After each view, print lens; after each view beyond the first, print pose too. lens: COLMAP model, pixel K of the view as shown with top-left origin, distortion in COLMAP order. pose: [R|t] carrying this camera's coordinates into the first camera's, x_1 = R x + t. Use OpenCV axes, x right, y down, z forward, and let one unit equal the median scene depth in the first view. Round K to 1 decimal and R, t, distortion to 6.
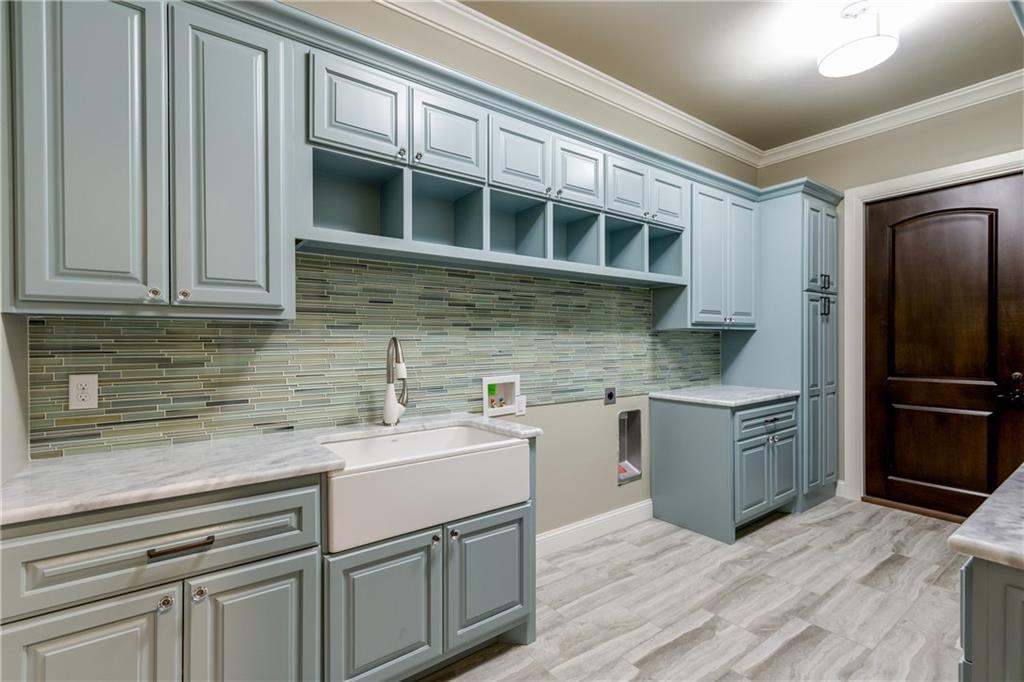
lens RADIAL K [[464.3, 0, 509.6], [0, 464.3, 343.0], [0, 0, 1]] dist [-0.000840, 0.000383]
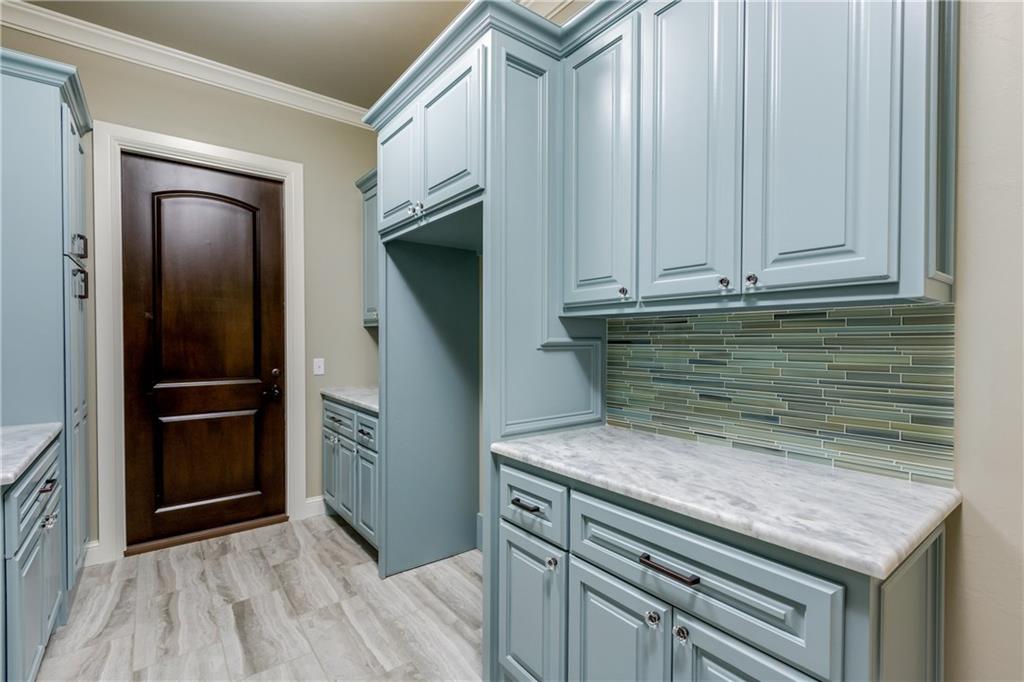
lens RADIAL K [[464.3, 0, 512.0], [0, 464.3, 344.7], [0, 0, 1]] dist [-0.000840, 0.000383]
pose [[-0.017160, -0.010159, 0.999801, 0.022744], [0.000406, 0.999948, 0.010168, -0.001803], [-0.999853, 0.000580, -0.017155, 0.450567]]
